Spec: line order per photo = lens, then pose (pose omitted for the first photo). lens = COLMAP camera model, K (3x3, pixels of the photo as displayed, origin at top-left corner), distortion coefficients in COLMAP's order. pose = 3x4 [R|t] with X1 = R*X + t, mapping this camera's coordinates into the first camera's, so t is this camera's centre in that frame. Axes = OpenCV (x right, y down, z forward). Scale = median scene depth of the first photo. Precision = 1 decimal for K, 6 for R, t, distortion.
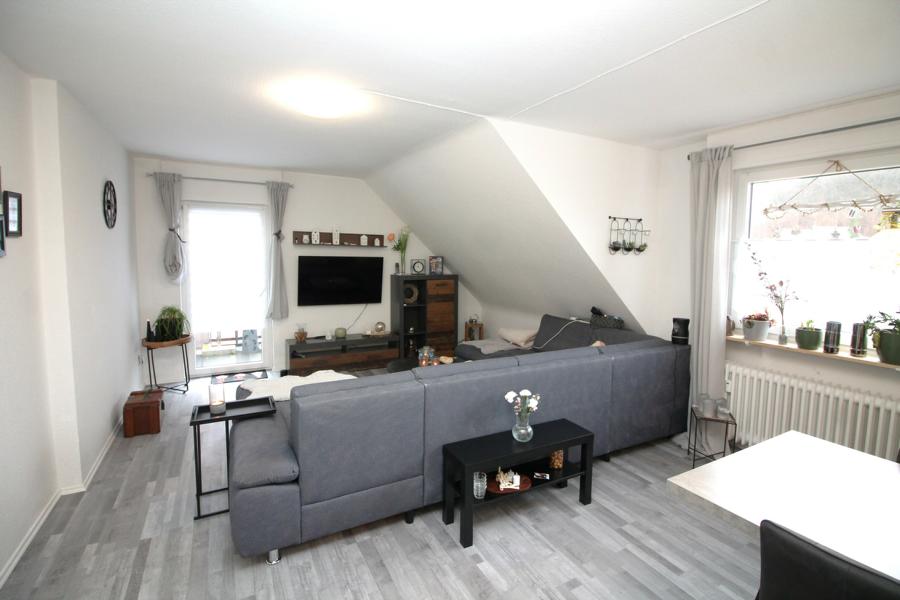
lens RADIAL K [[425.9, 0, 448.3], [0, 425.9, 285.2], [0, 0, 1]] dist [-0.014175, -0.000771]
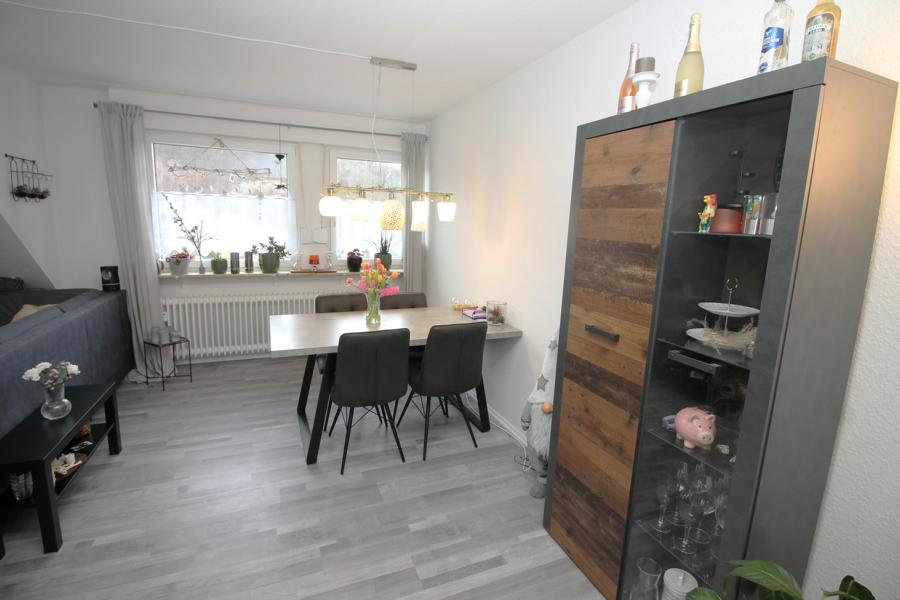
lens RADIAL K [[425.9, 0, 448.3], [0, 425.9, 285.2], [0, 0, 1]] dist [-0.014175, -0.000771]
pose [[0.099978, -0.162996, 0.981548, -0.450673], [0.044344, 0.986240, 0.159259, -0.003331], [-0.994001, 0.027603, 0.105831, 0.085833]]
